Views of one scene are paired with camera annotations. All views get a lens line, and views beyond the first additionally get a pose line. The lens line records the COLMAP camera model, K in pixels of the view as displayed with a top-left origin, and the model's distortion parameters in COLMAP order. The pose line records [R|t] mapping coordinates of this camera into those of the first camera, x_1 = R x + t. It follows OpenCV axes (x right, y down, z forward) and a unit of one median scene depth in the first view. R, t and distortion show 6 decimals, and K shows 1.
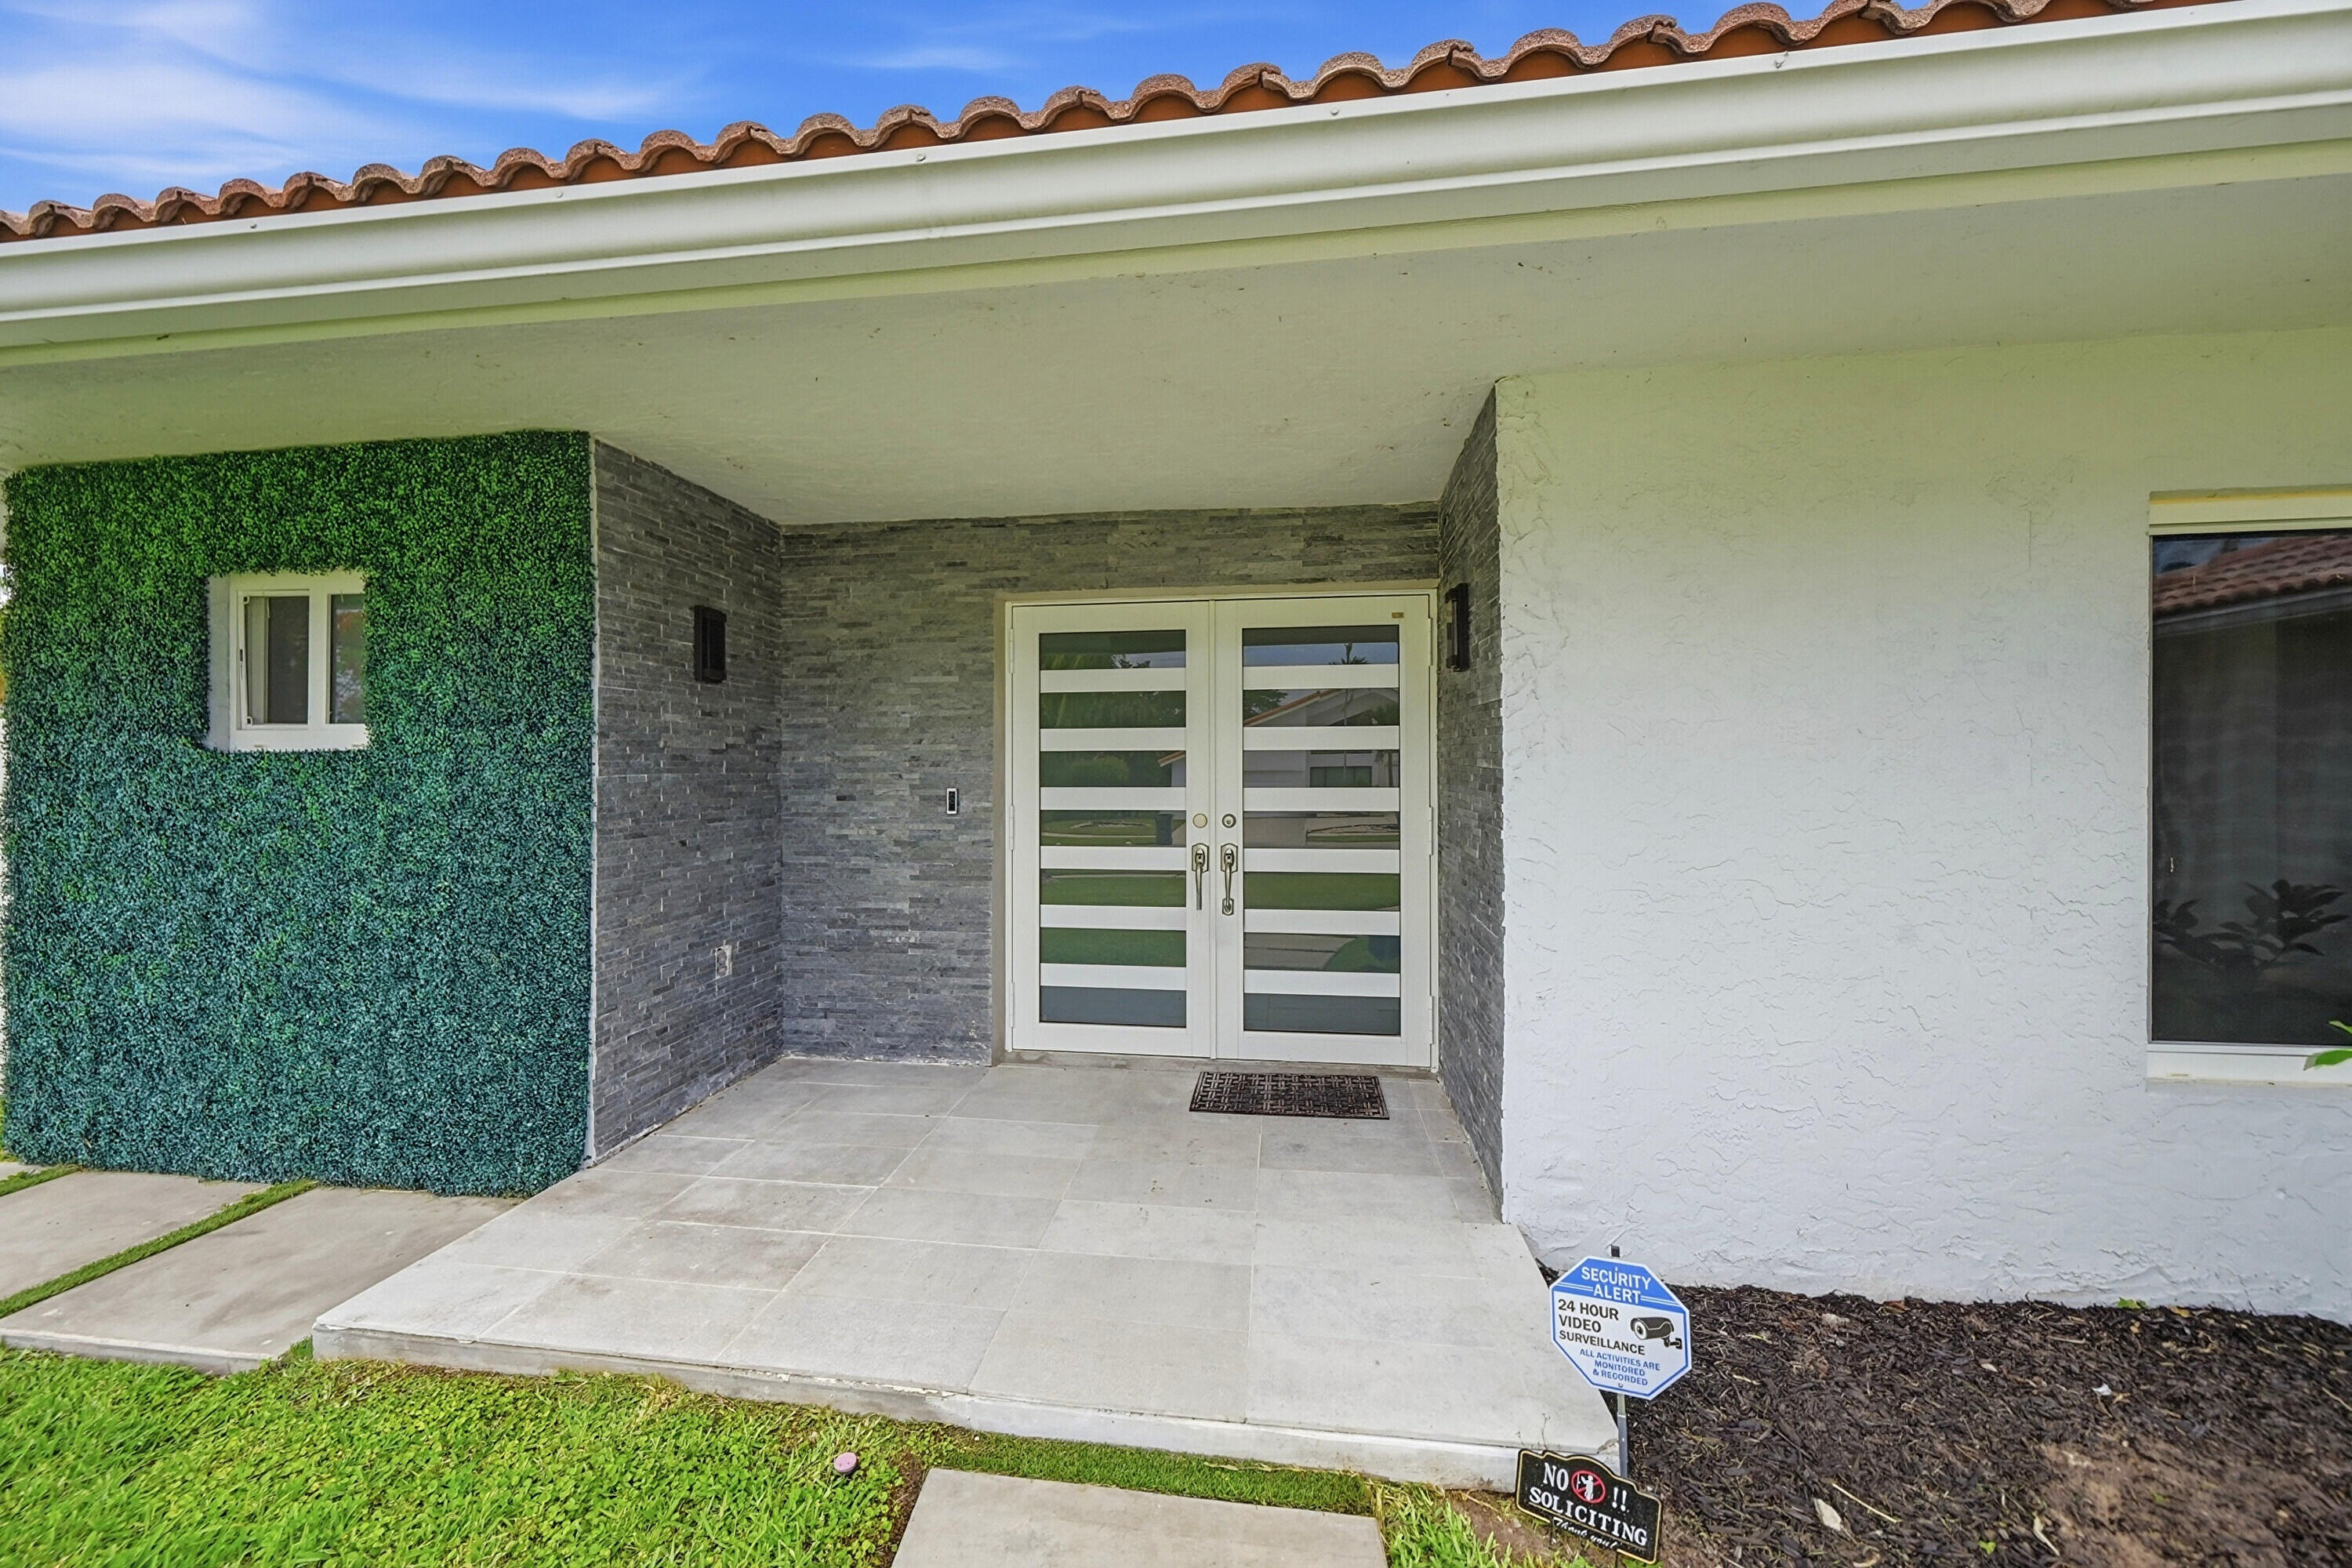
lens RADIAL K [[921.5, 0, 1131.5], [0, 921.5, 778.6], [0, 0, 1]] dist [0.000556, 0.000110]
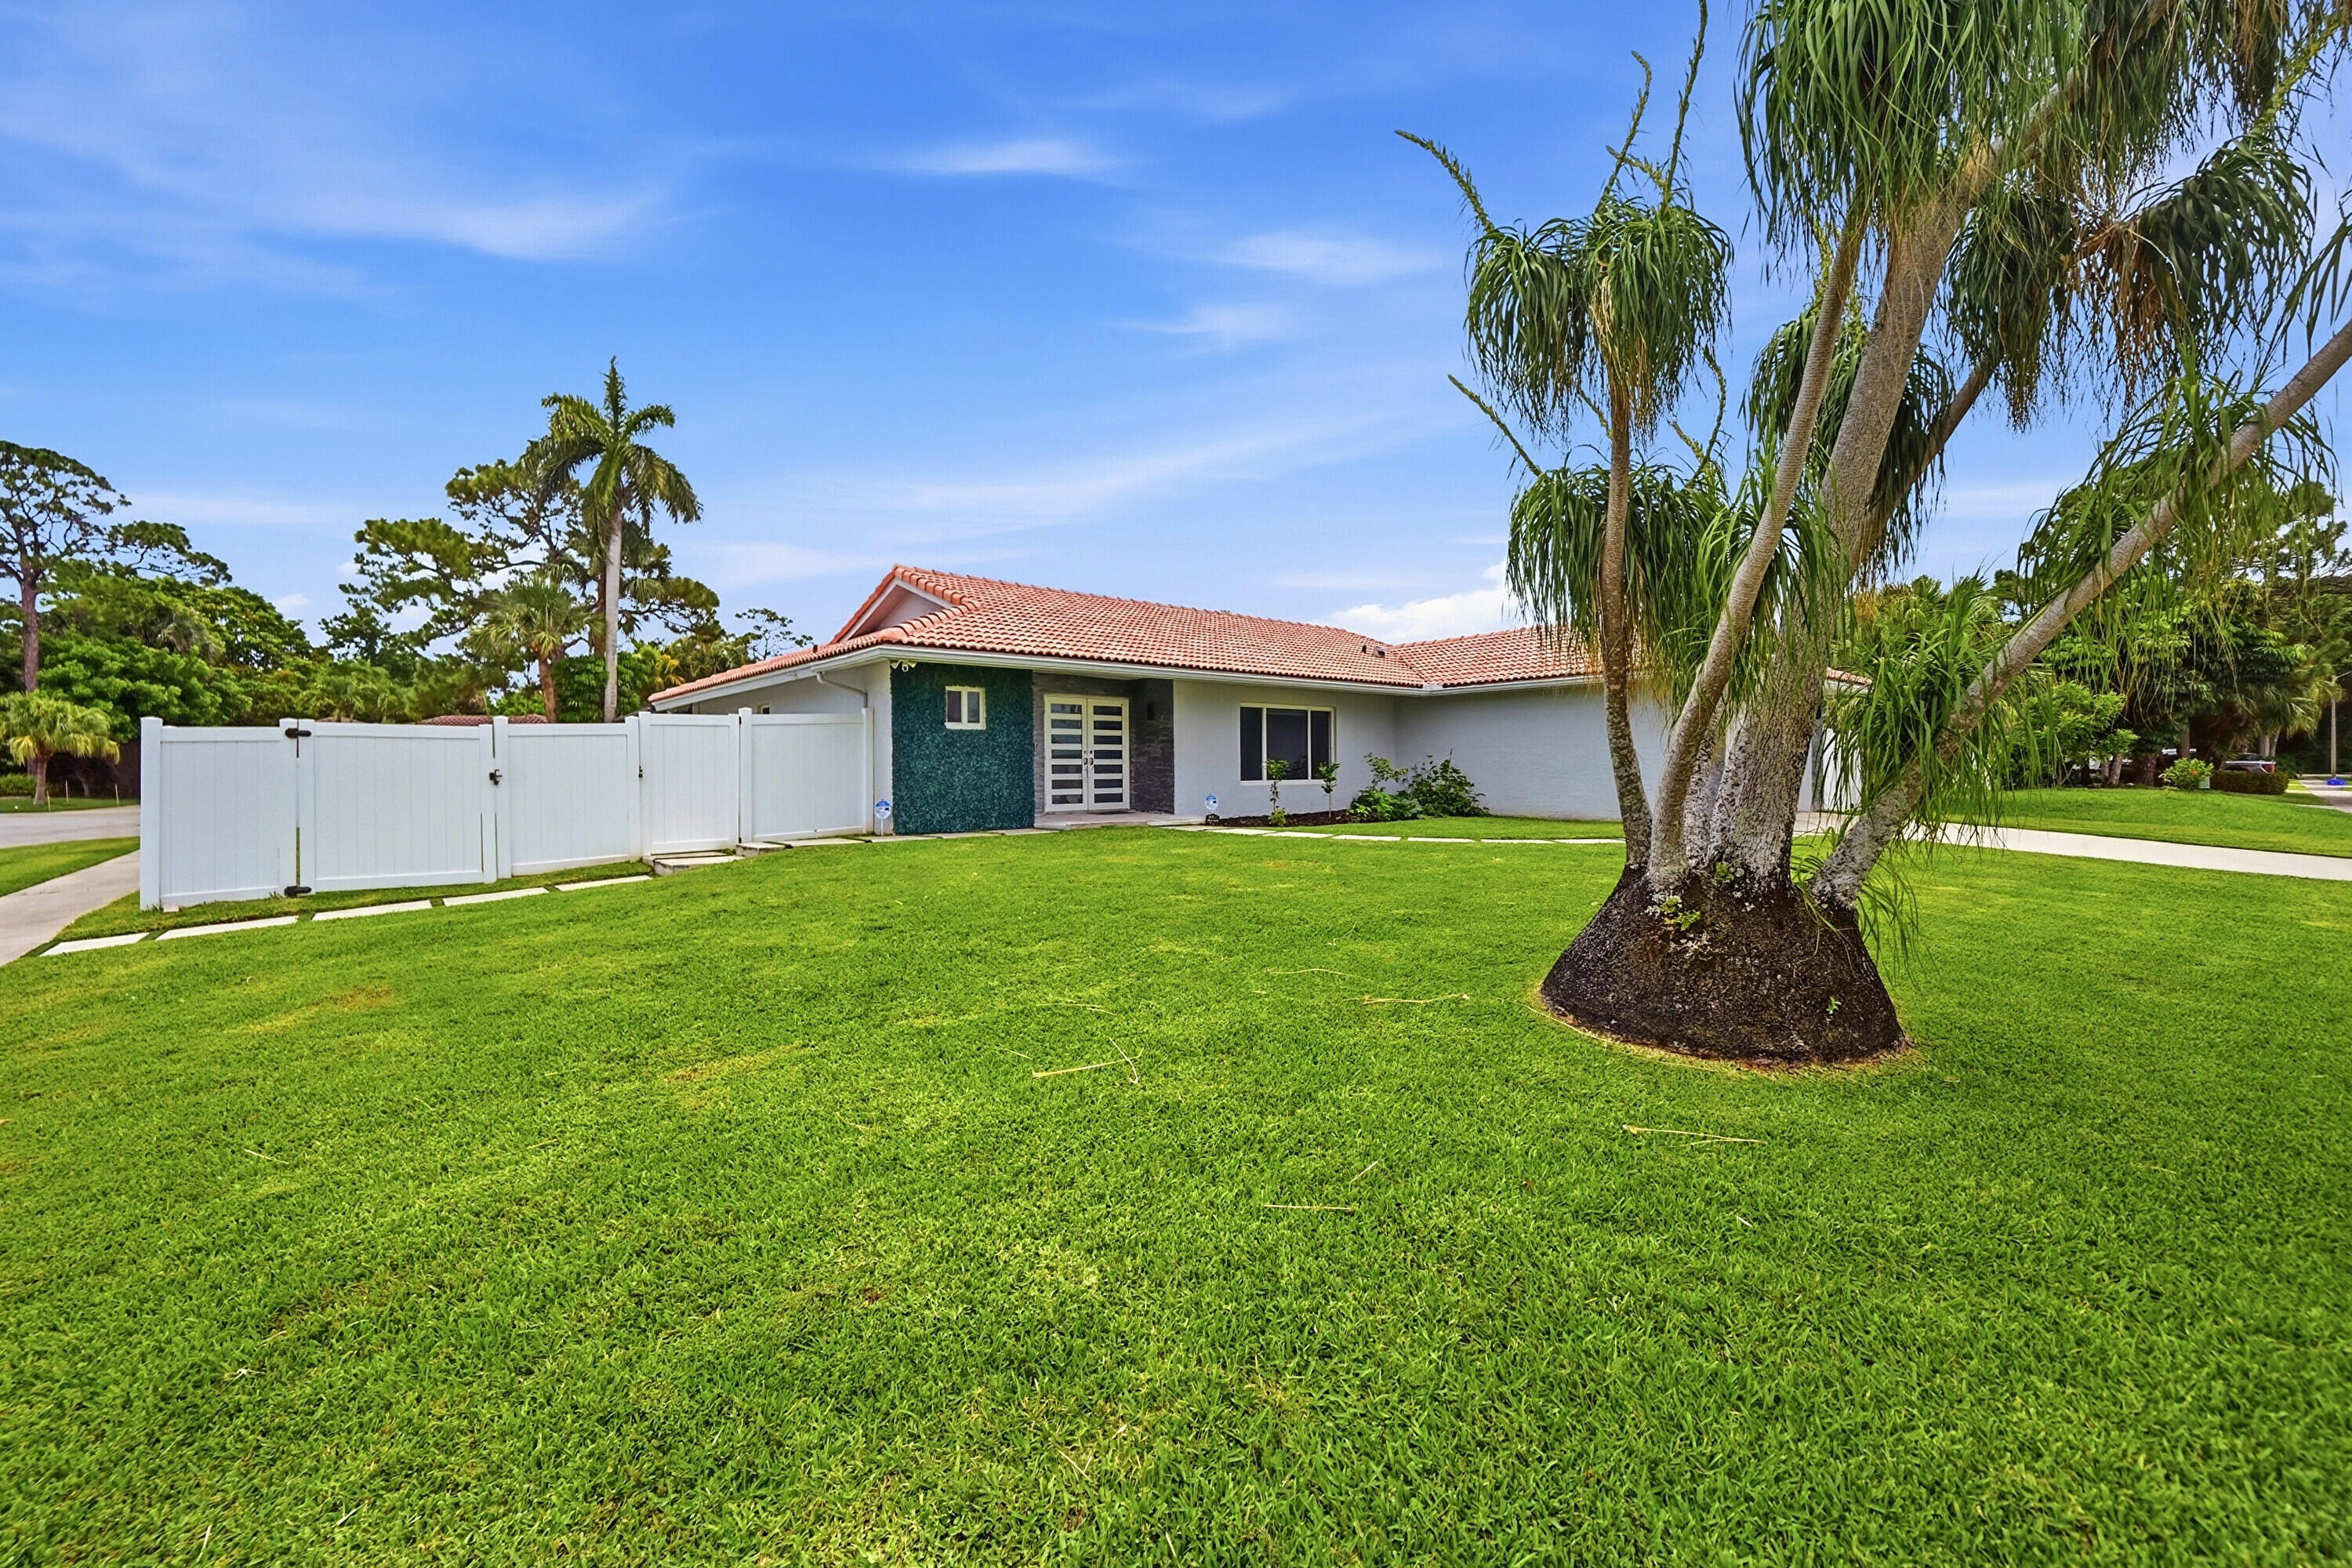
lens RADIAL K [[947.7, 0, 1161.8], [0, 947.7, 774.3], [0, 0, 1]] dist [-0.000986, 0.000142]
pose [[0.649400, -0.005458, 0.760428, -2.894911], [0.007581, 0.999971, 0.000703, 0.142018], [-0.760409, 0.005308, 0.649422, -1.981912]]
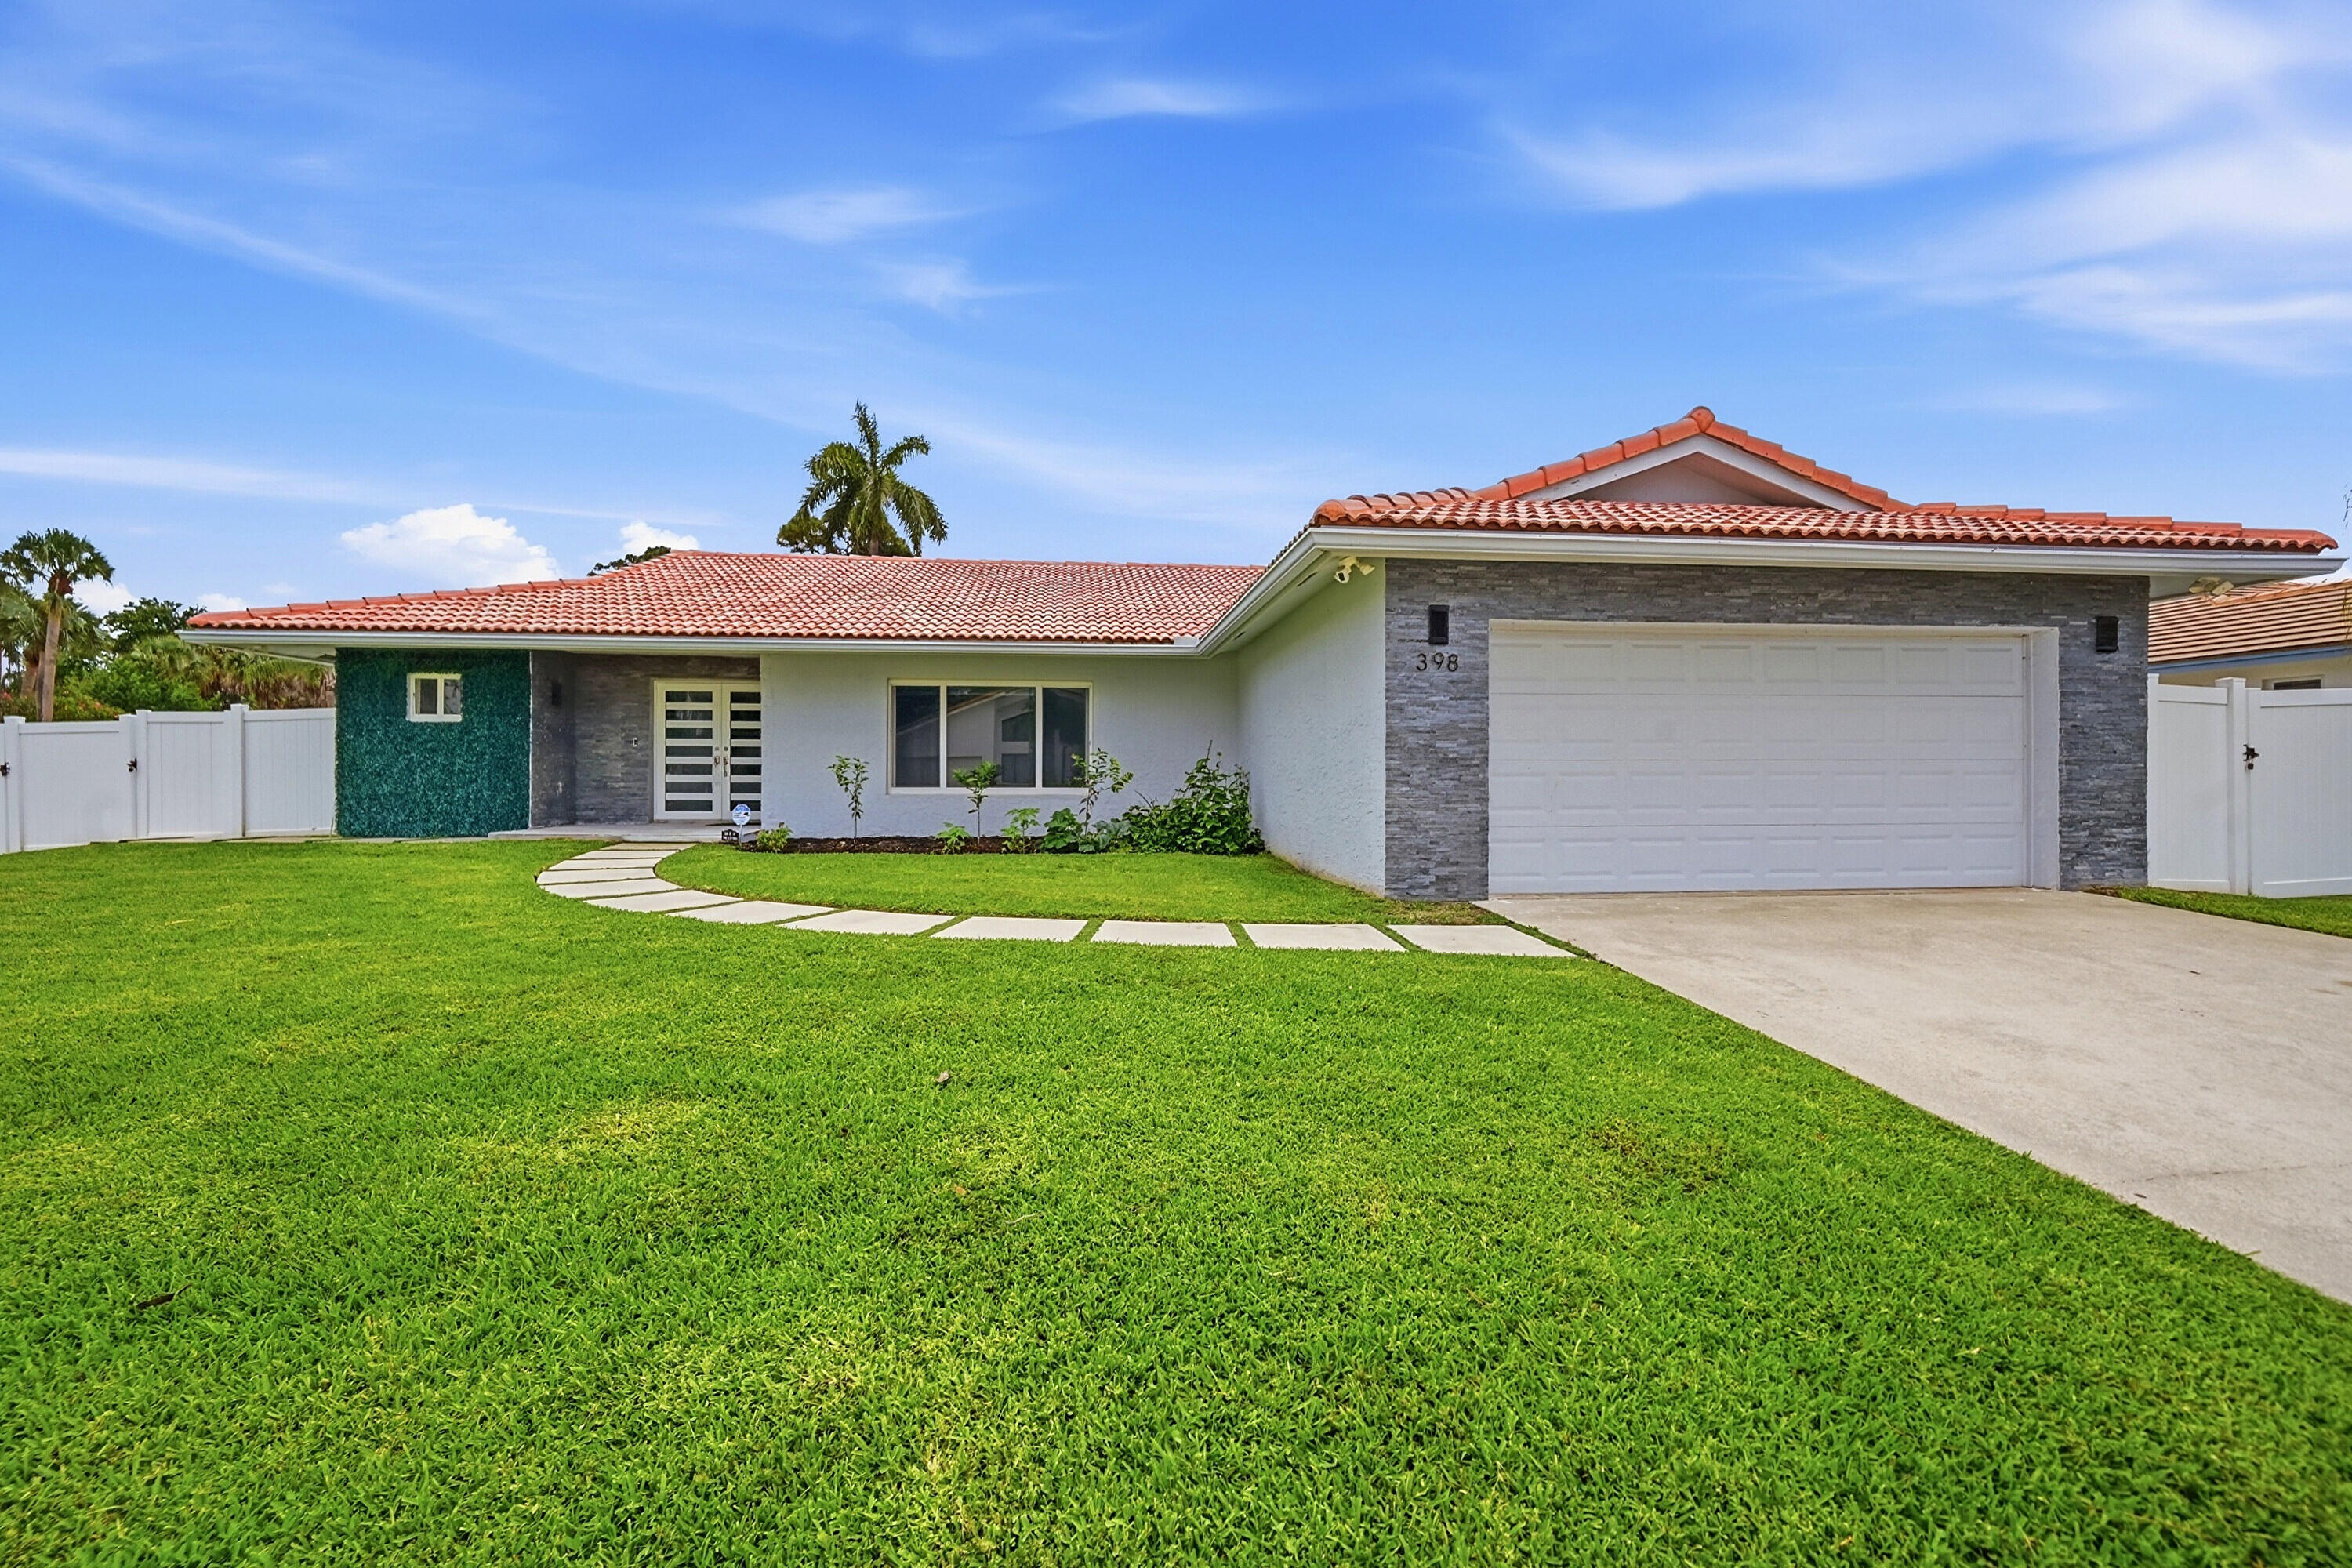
lens RADIAL K [[964.3, 0, 1151.0], [0, 964.3, 791.5], [0, 0, 1]] dist [0.002004, 0.000152]
pose [[0.969982, 0.002954, 0.243157, 0.752369], [-0.005438, 0.999940, 0.009546, 0.157696], [-0.243114, -0.010581, 0.969940, -2.783035]]
